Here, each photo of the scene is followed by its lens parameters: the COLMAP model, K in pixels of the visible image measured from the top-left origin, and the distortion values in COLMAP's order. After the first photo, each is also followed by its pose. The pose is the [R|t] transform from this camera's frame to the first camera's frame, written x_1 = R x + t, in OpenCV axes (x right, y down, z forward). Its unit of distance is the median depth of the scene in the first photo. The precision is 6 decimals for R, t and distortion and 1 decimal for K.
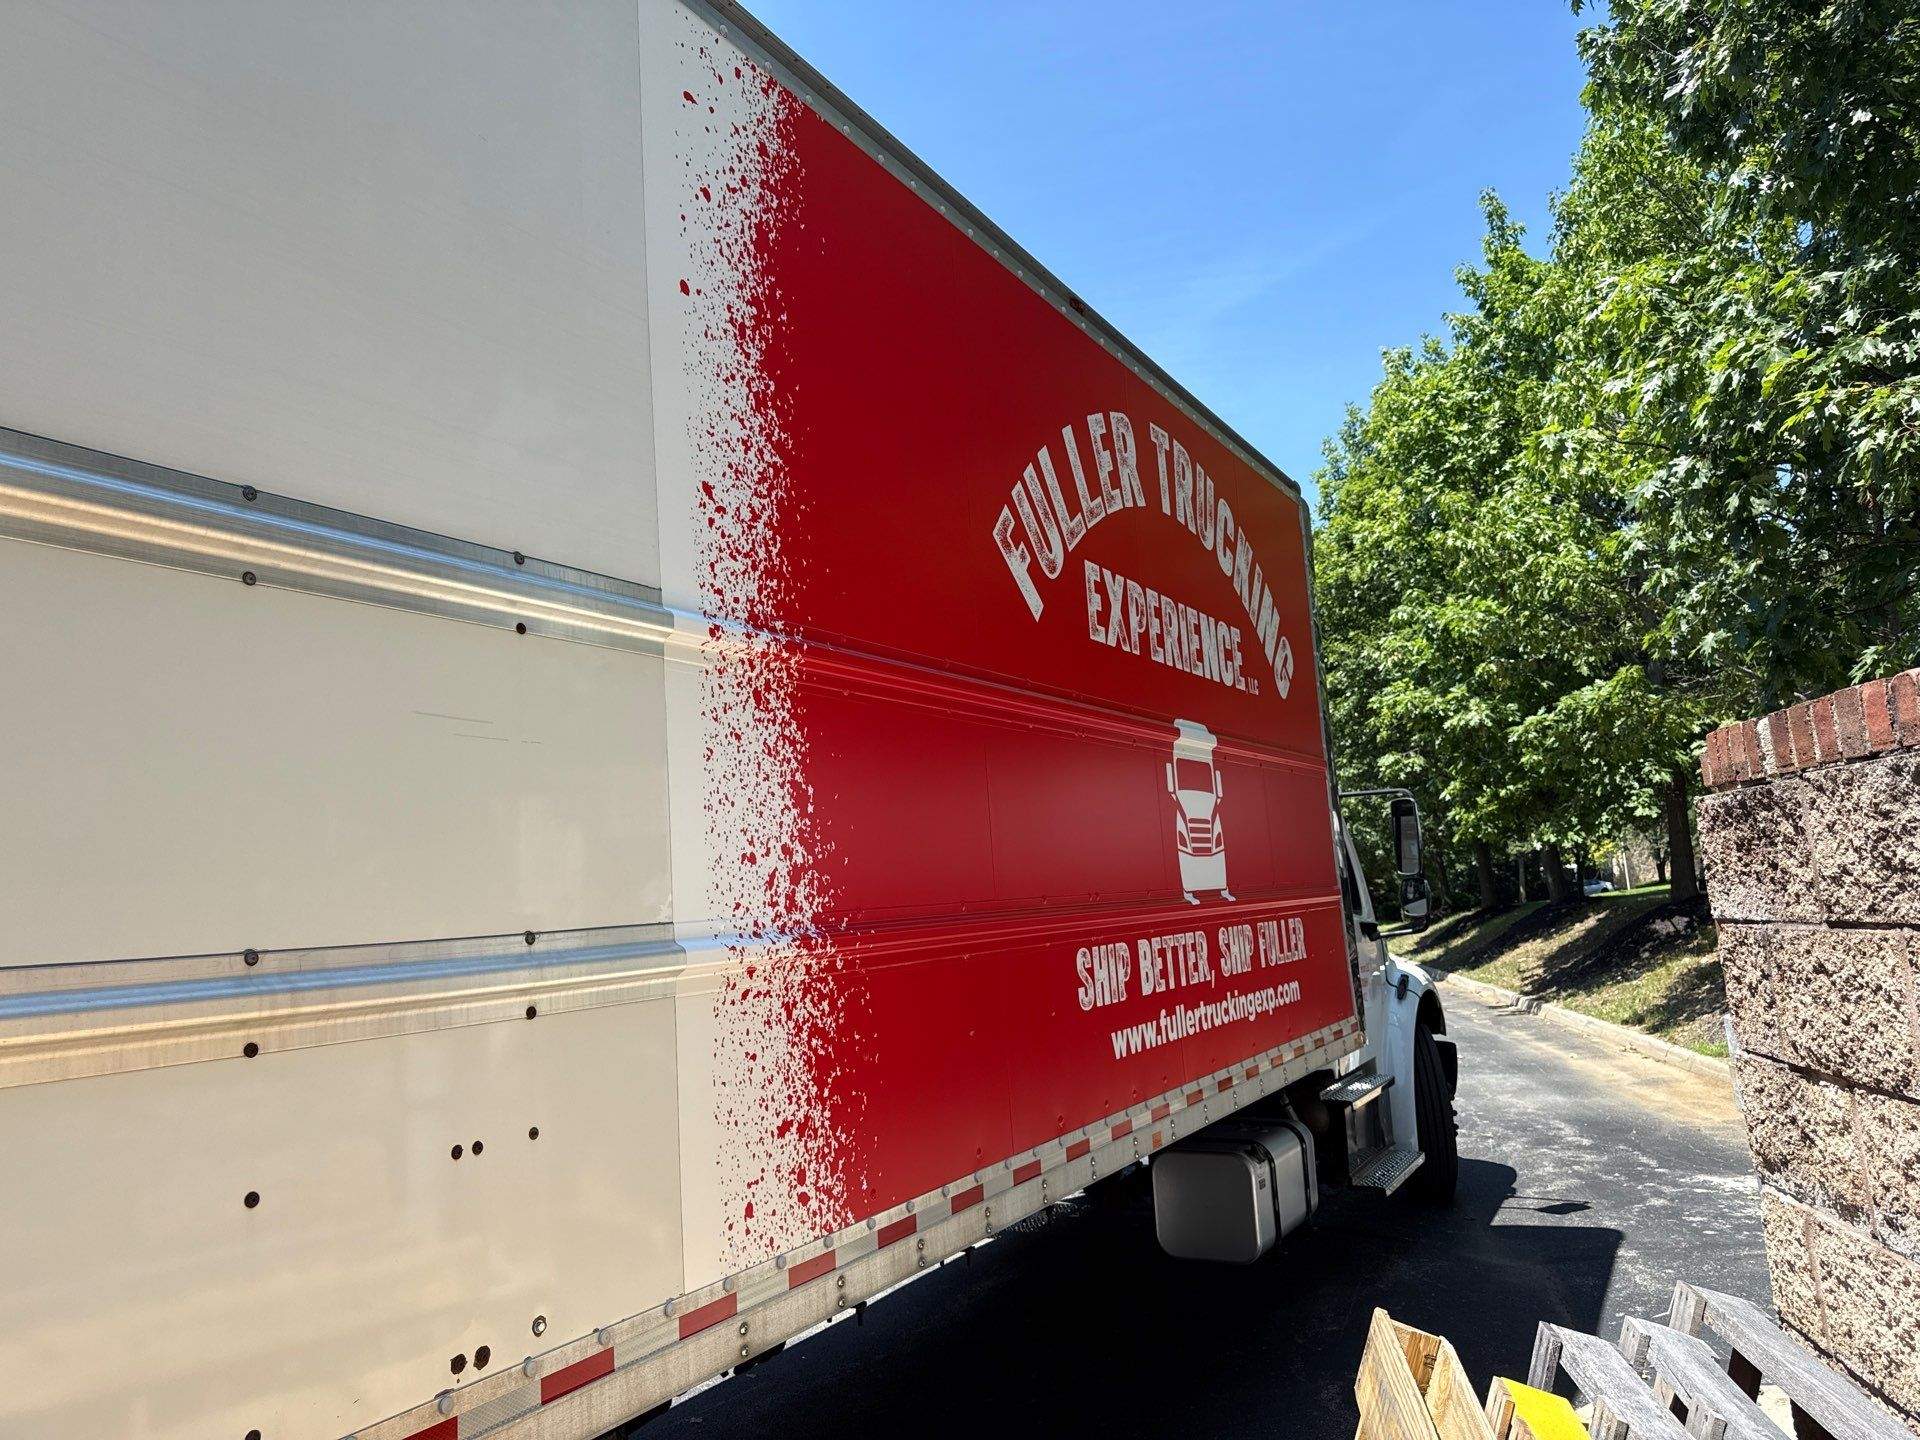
lens RADIAL K [[1284.5, 0, 961.3], [0, 1284.5, 703.3], [0, 0, 1]] dist [0.022893, -0.027179]
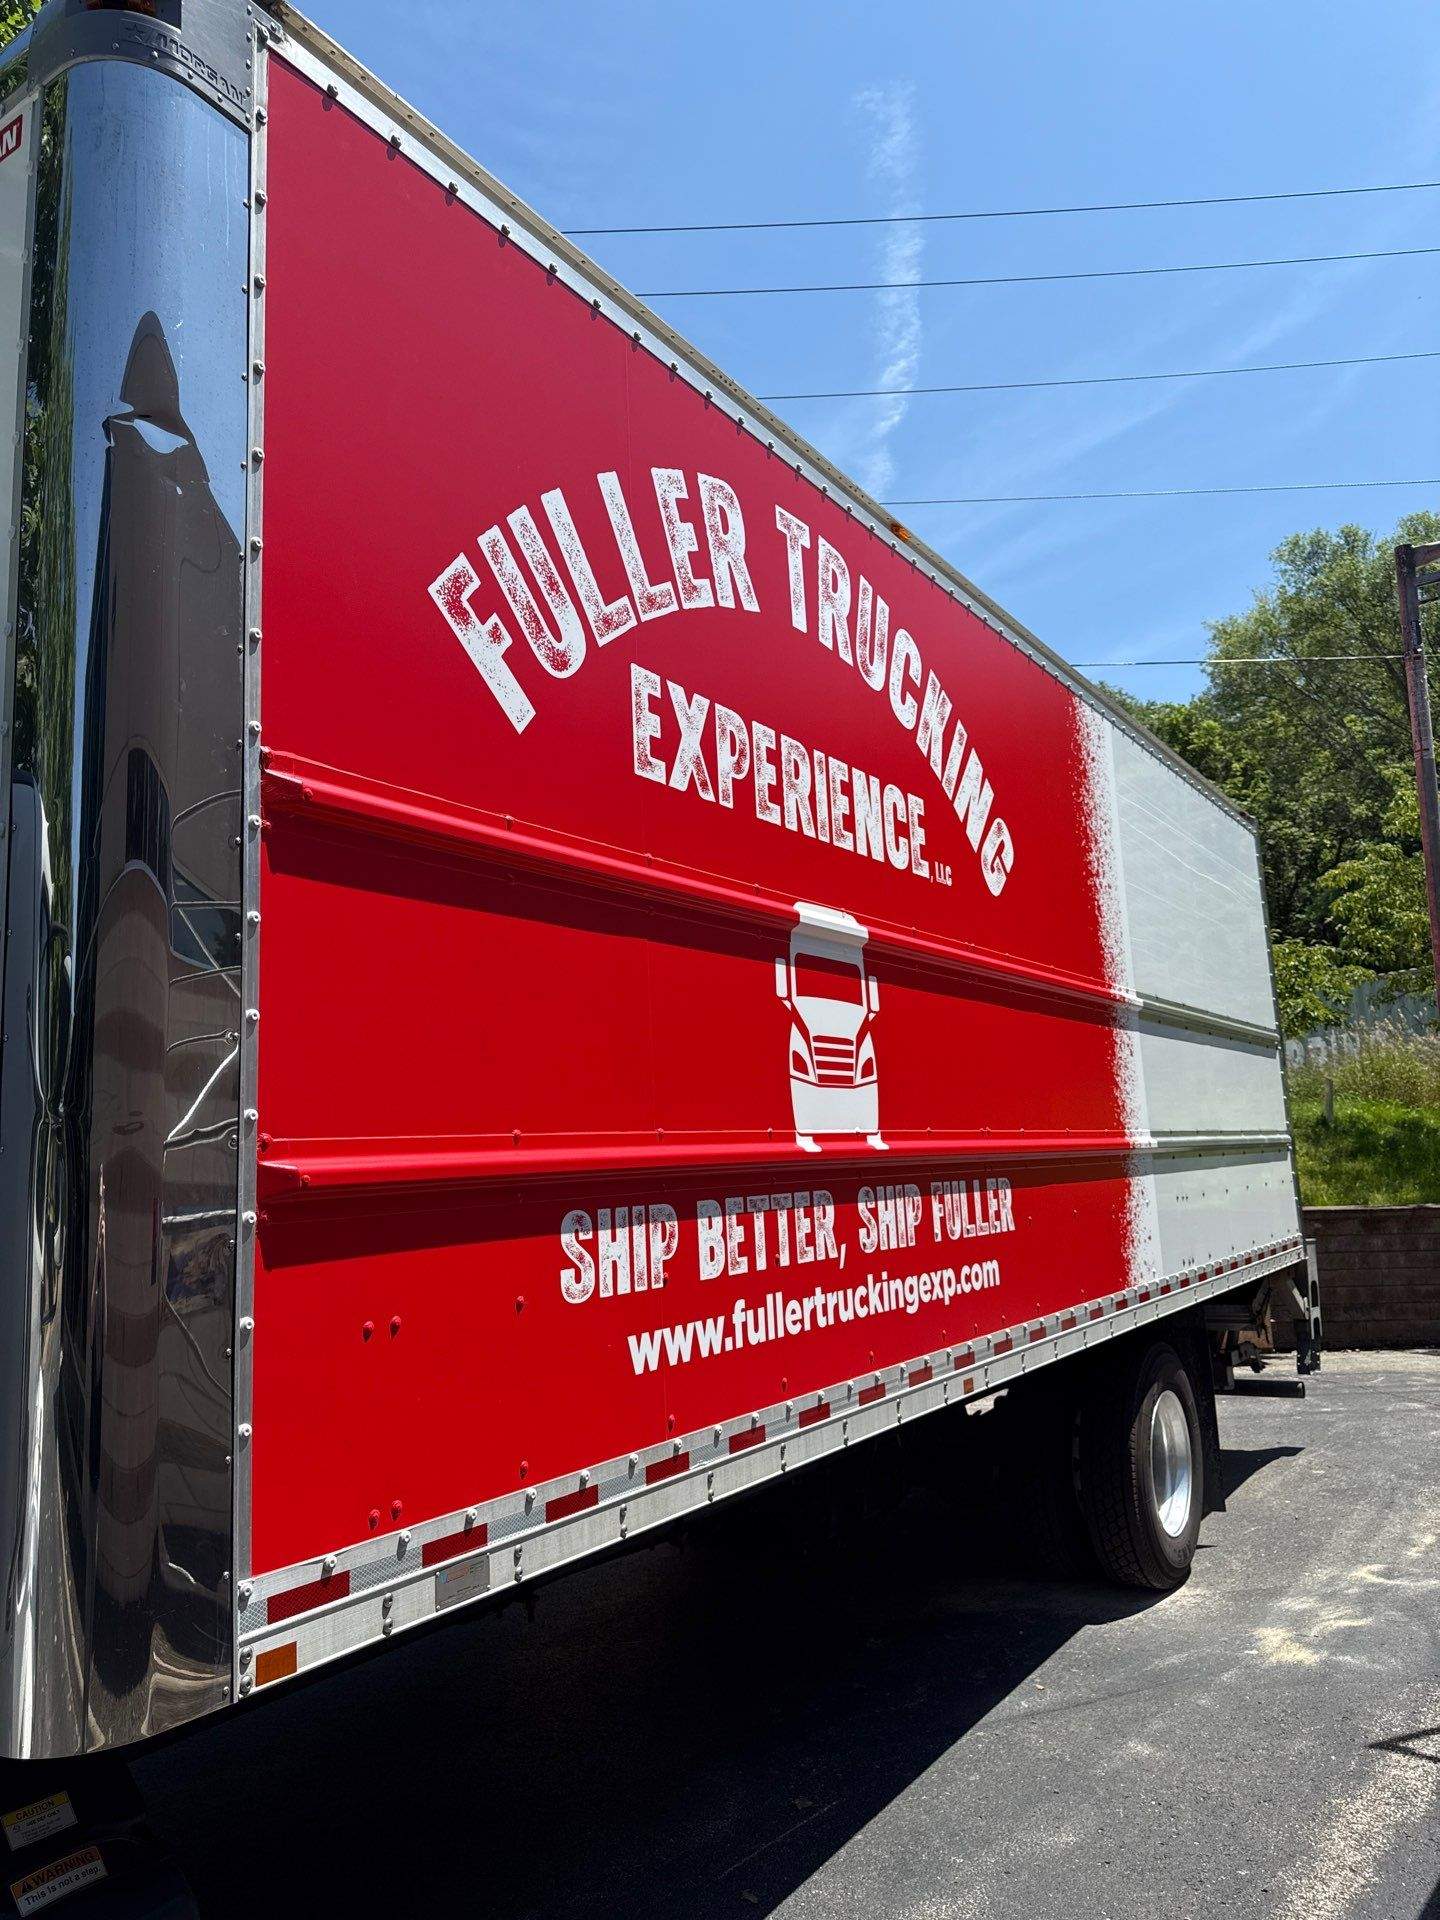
lens RADIAL K [[1268.5, 0, 707.8], [0, 1268.5, 953.9], [0, 0, 1]] dist [0.067341, -0.058715]
pose [[0.996745, 0.011353, -0.079819, 0.179932], [-0.011537, 0.999932, -0.001844, 0.045643], [0.079793, 0.002758, 0.996808, 0.278590]]
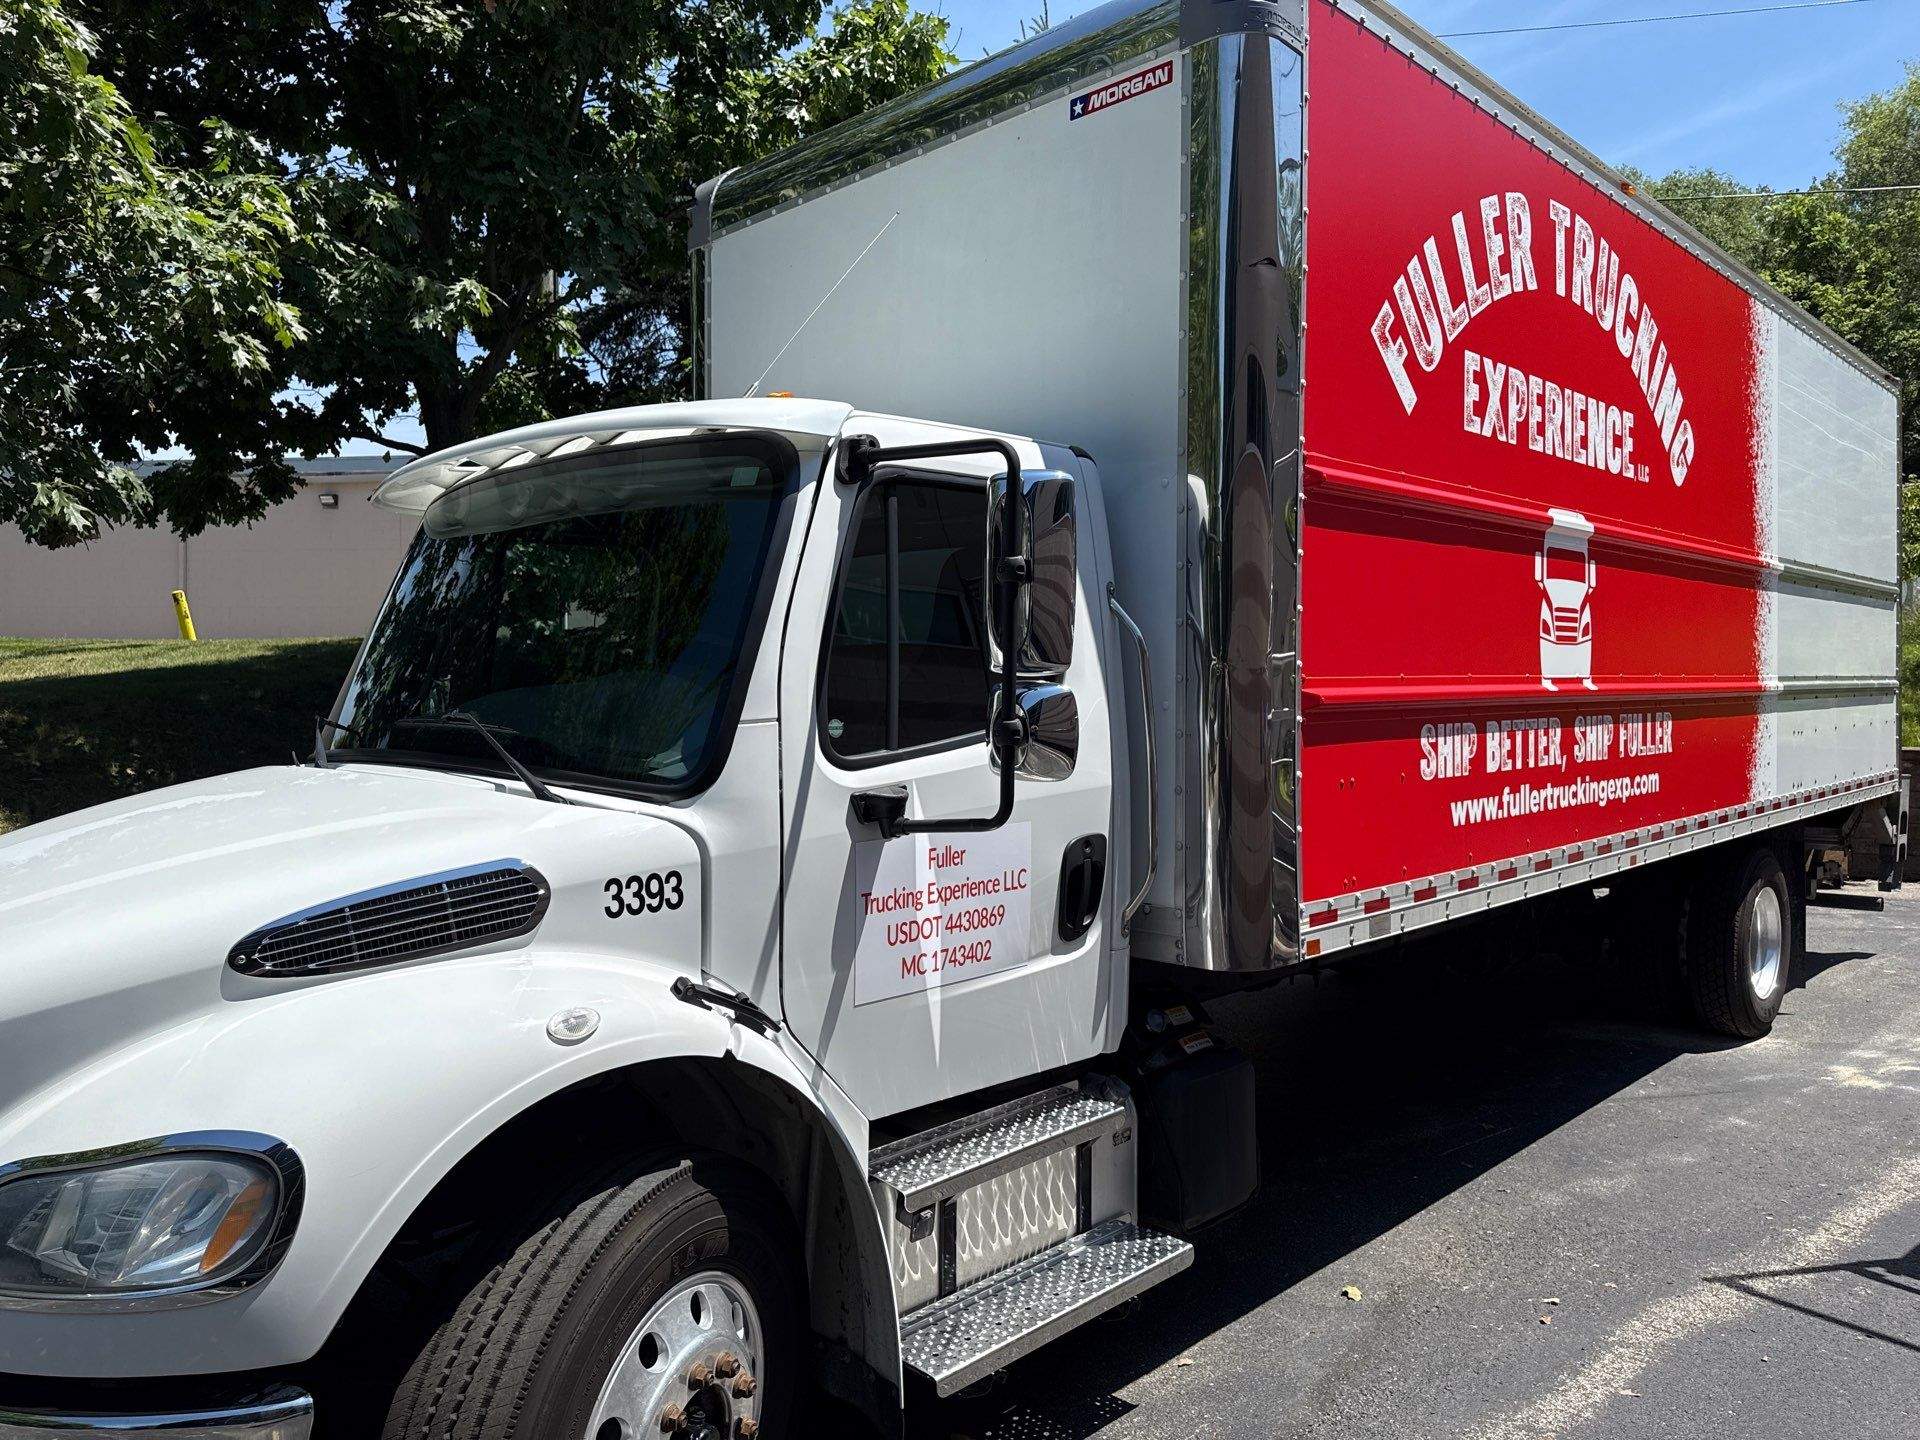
lens RADIAL K [[1284.5, 0, 958.9], [0, 1284.5, 669.3], [0, 0, 1]] dist [0.022893, -0.027179]
pose [[0.962129, 0.065160, -0.264691, -0.002269], [-0.021737, 0.986257, 0.163780, -0.019346], [0.271725, -0.151824, 0.950324, -0.105287]]
